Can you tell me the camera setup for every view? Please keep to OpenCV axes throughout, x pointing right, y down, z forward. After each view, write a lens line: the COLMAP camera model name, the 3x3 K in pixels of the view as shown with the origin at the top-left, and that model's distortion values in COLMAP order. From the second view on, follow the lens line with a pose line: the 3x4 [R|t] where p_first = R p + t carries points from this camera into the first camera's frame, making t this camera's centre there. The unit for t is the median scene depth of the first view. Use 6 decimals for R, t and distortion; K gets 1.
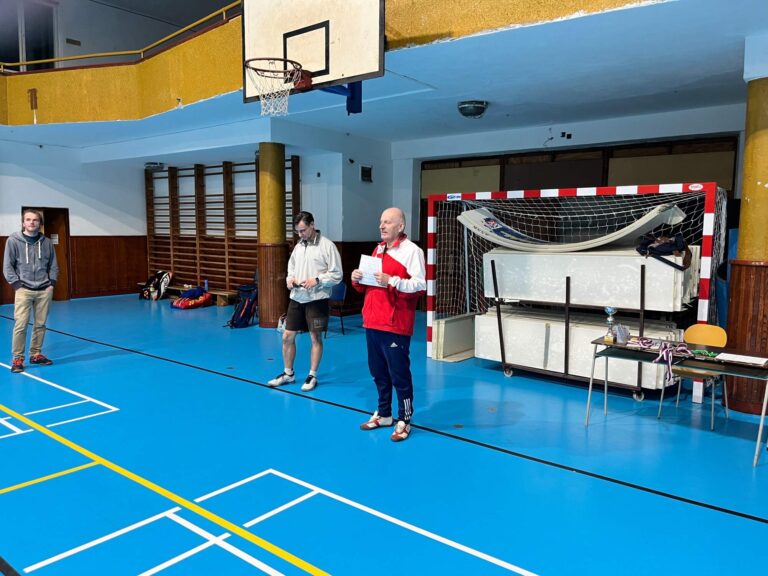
lens RADIAL K [[580.3, 0, 384.0], [0, 580.3, 288.0], [0, 0, 1]] dist [0.064920, -0.097156]
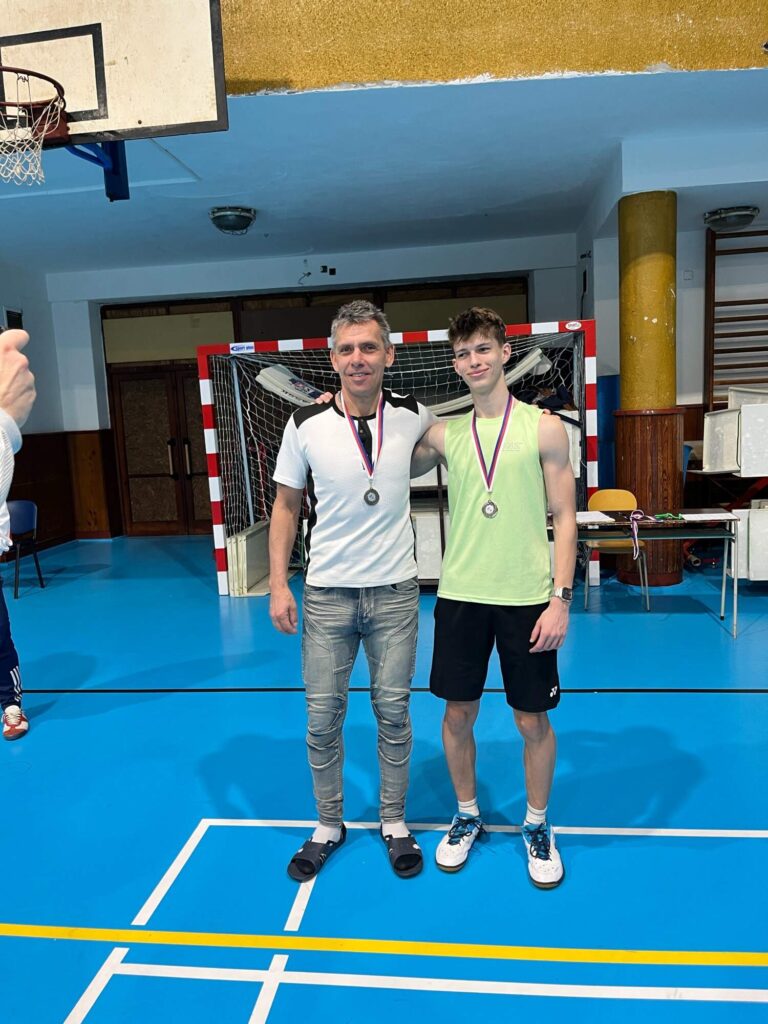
lens RADIAL K [[774.5, 0, 384.0], [0, 774.5, 512.0], [0, 0, 1]] dist [0.068349, -0.100924]
pose [[0.849674, -0.118822, 0.513746, -0.266185], [0.110185, 0.992781, 0.047384, 0.005671], [-0.515668, 0.016346, 0.856633, 0.191797]]
